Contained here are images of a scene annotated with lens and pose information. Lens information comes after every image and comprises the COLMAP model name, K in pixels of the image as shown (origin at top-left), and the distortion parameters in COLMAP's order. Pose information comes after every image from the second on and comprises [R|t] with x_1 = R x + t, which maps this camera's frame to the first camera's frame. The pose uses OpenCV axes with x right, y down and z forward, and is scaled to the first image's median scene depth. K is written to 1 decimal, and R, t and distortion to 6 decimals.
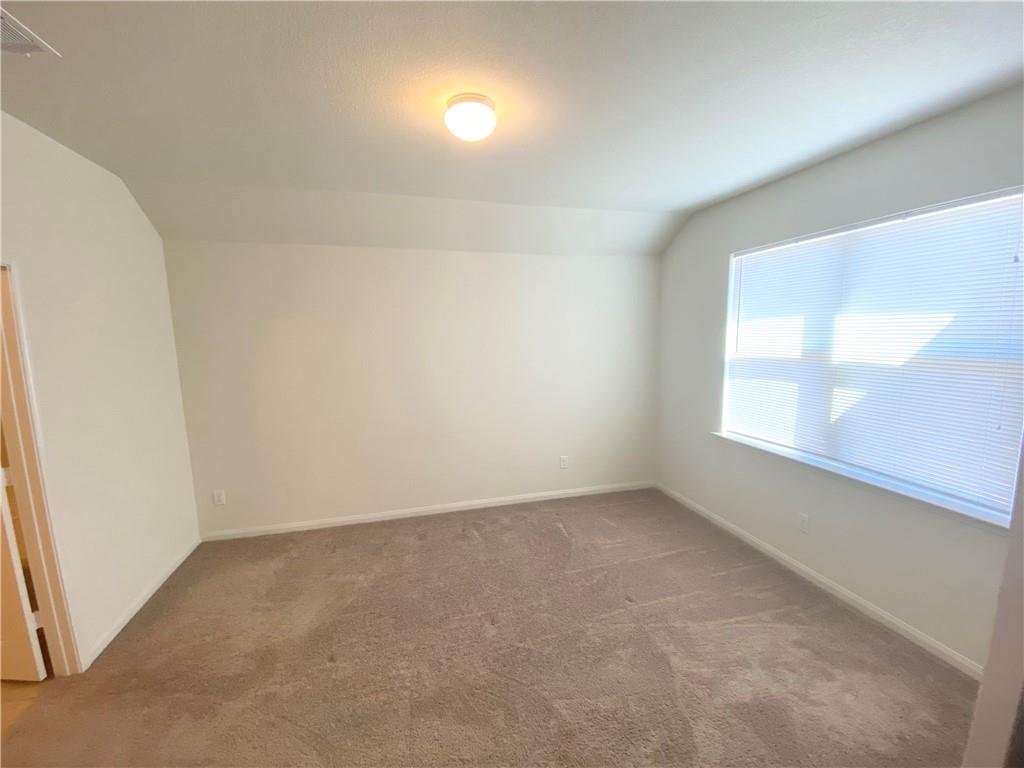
lens RADIAL K [[411.3, 0, 512.0], [0, 411.3, 384.0], [0, 0, 1]] dist [0.001612, -0.000190]
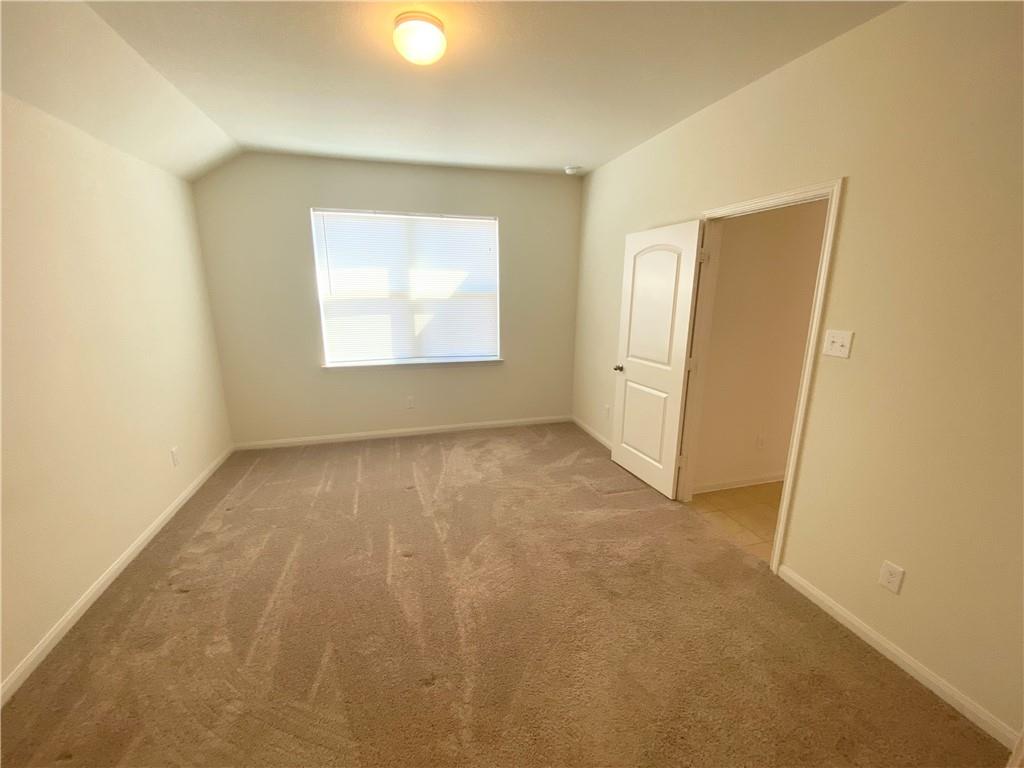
lens RADIAL K [[411.3, 0, 512.0], [0, 411.3, 384.0], [0, 0, 1]] dist [0.001612, -0.000190]
pose [[0.029246, -0.230300, 0.972680, -0.800107], [0.116821, 0.967215, 0.225494, -0.042729], [-0.992722, 0.107035, 0.055191, 0.512443]]
